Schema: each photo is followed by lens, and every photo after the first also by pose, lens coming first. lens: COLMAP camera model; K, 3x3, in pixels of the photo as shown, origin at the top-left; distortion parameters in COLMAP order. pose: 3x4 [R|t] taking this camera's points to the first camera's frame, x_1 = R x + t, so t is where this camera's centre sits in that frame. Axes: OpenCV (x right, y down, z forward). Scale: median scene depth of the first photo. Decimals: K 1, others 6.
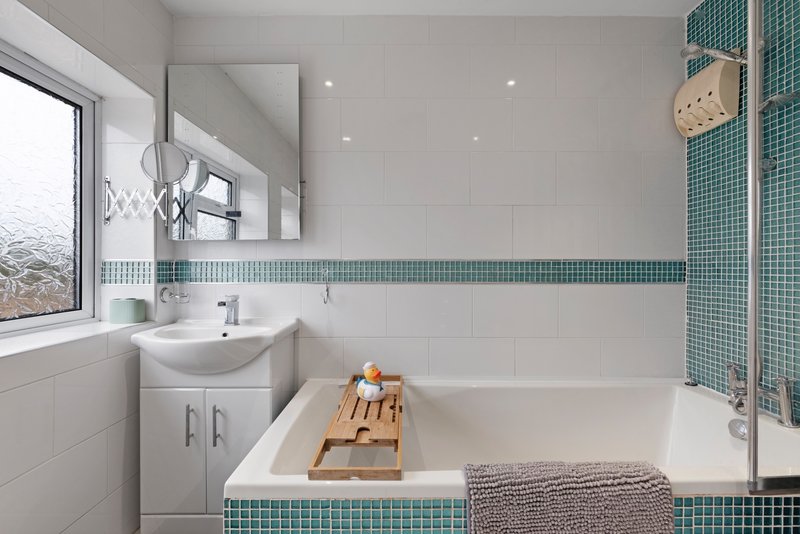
lens RADIAL K [[349.2, 0, 402.2], [0, 349.2, 265.0], [0, 0, 1]] dist [-0.000063, -0.000147]
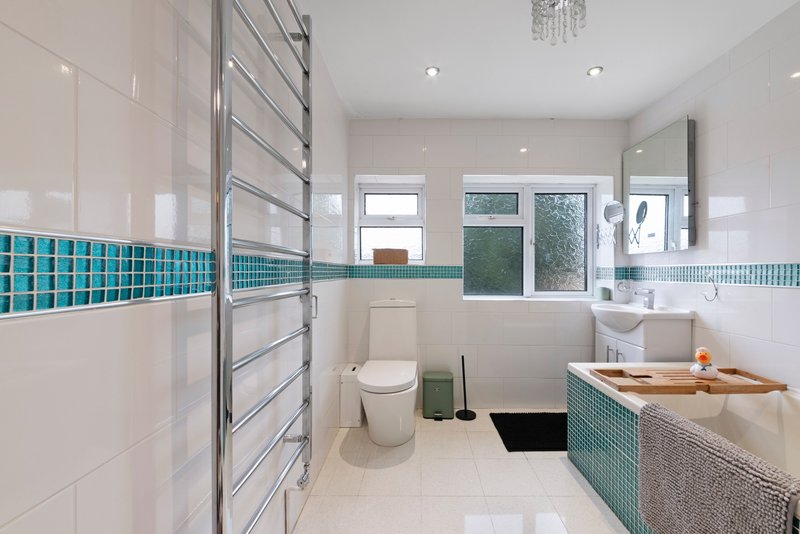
lens RADIAL K [[349.2, 0, 401.9], [0, 349.2, 270.1], [0, 0, 1]] dist [-0.000063, -0.000147]
pose [[-0.046939, -0.004468, -0.998888, 1.113305], [0.000617, 0.999990, -0.004502, 0.010813], [0.998898, -0.000828, -0.046936, 0.001942]]
